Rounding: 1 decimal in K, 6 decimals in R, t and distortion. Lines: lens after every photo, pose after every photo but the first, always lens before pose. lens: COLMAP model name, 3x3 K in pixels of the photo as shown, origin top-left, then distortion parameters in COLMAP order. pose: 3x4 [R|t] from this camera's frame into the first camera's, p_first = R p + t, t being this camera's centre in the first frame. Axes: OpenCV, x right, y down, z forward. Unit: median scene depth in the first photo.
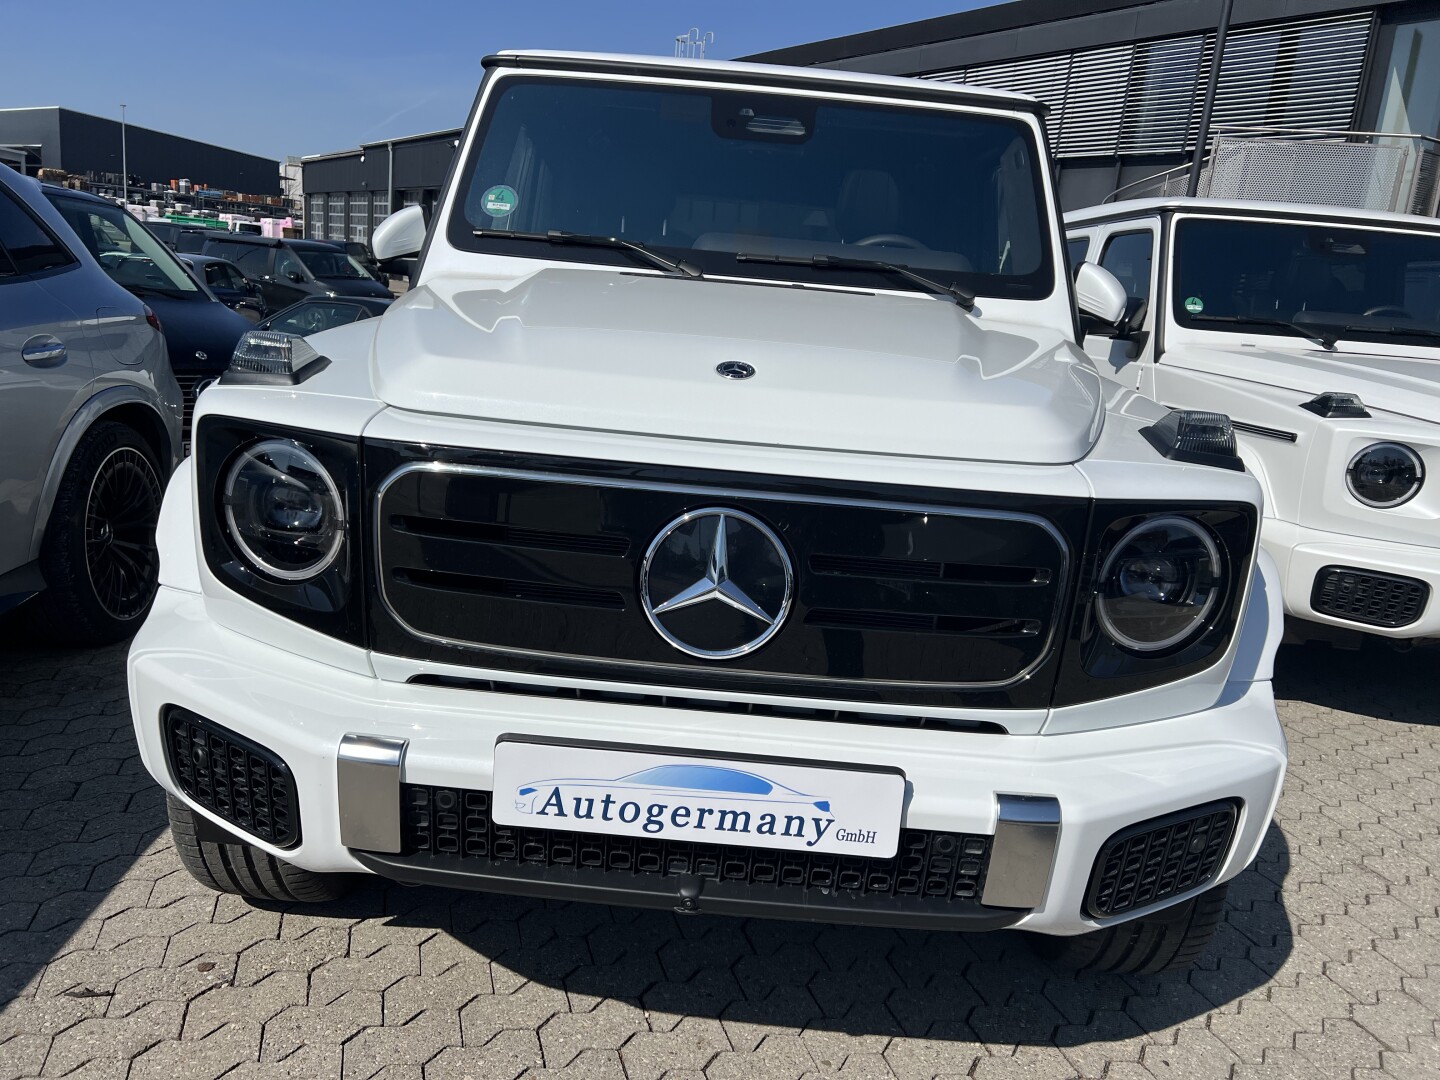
lens RADIAL K [[1079.6, 0, 730.3], [0, 1079.6, 542.9], [0, 0, 1]] dist [0.057622, -0.065348]
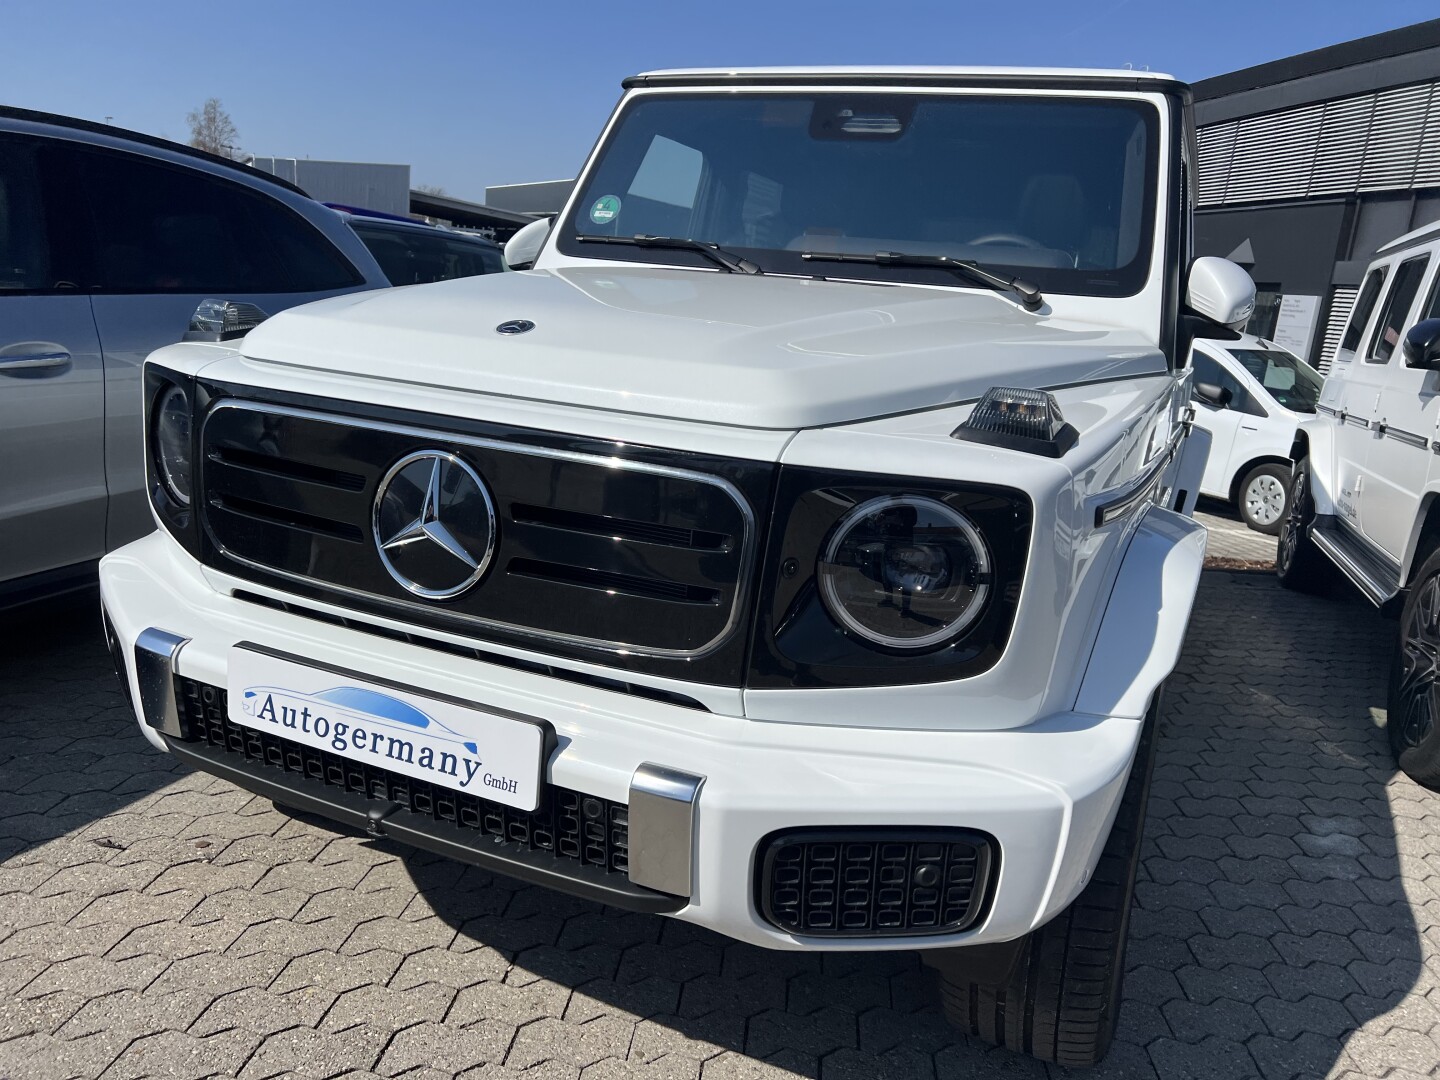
lens RADIAL K [[1079.6, 0, 733.9], [0, 1079.6, 543.9], [0, 0, 1]] dist [0.057622, -0.065348]
pose [[0.925243, 0.080499, -0.370737, 0.664633], [-0.095916, 0.995117, -0.023305, 0.054454], [0.367051, 0.057122, 0.928445, 0.142118]]
